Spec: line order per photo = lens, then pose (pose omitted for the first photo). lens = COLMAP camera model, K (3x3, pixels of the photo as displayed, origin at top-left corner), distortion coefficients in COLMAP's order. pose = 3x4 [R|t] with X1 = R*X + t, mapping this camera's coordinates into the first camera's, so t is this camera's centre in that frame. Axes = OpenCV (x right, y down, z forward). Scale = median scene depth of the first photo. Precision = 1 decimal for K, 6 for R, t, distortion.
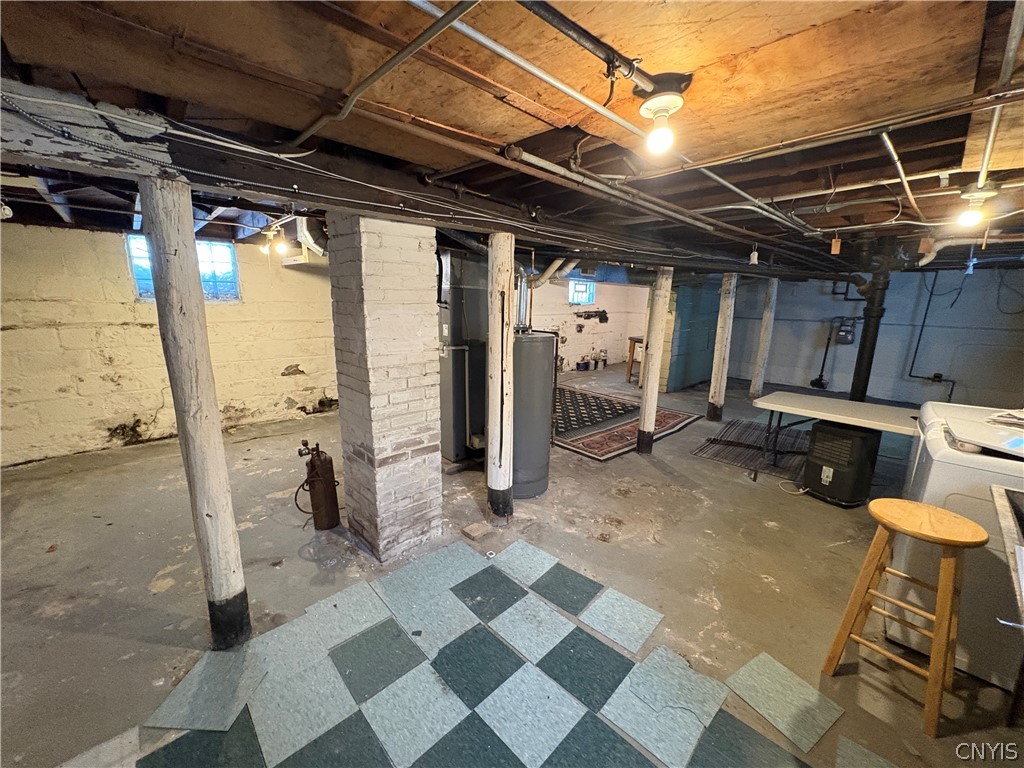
lens RADIAL K [[409.8, 0, 512.0], [0, 409.8, 384.0], [0, 0, 1]] dist [-0.001531, -0.000086]
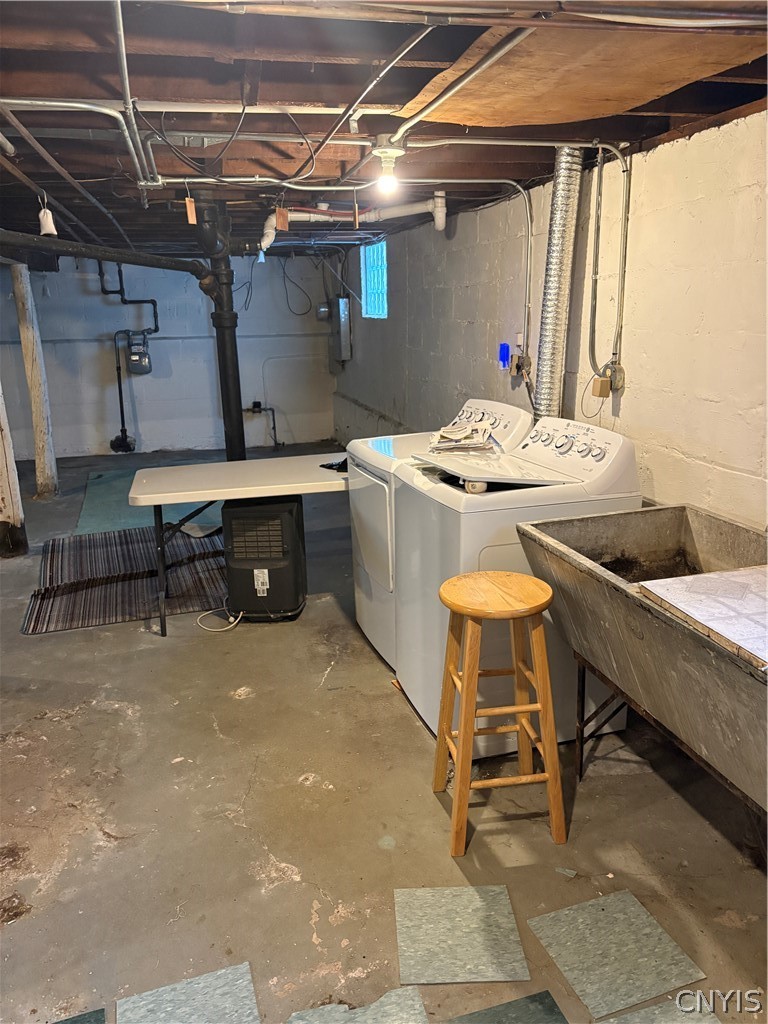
lens RADIAL K [[776.8, 0, 384.0], [0, 776.8, 512.0], [0, 0, 1]] dist [0.028040, -0.004078]
pose [[0.475748, -0.253868, 0.842149, -0.122185], [0.208606, 0.962692, 0.172360, -0.047618], [-0.854487, 0.093677, 0.510957, 0.200463]]
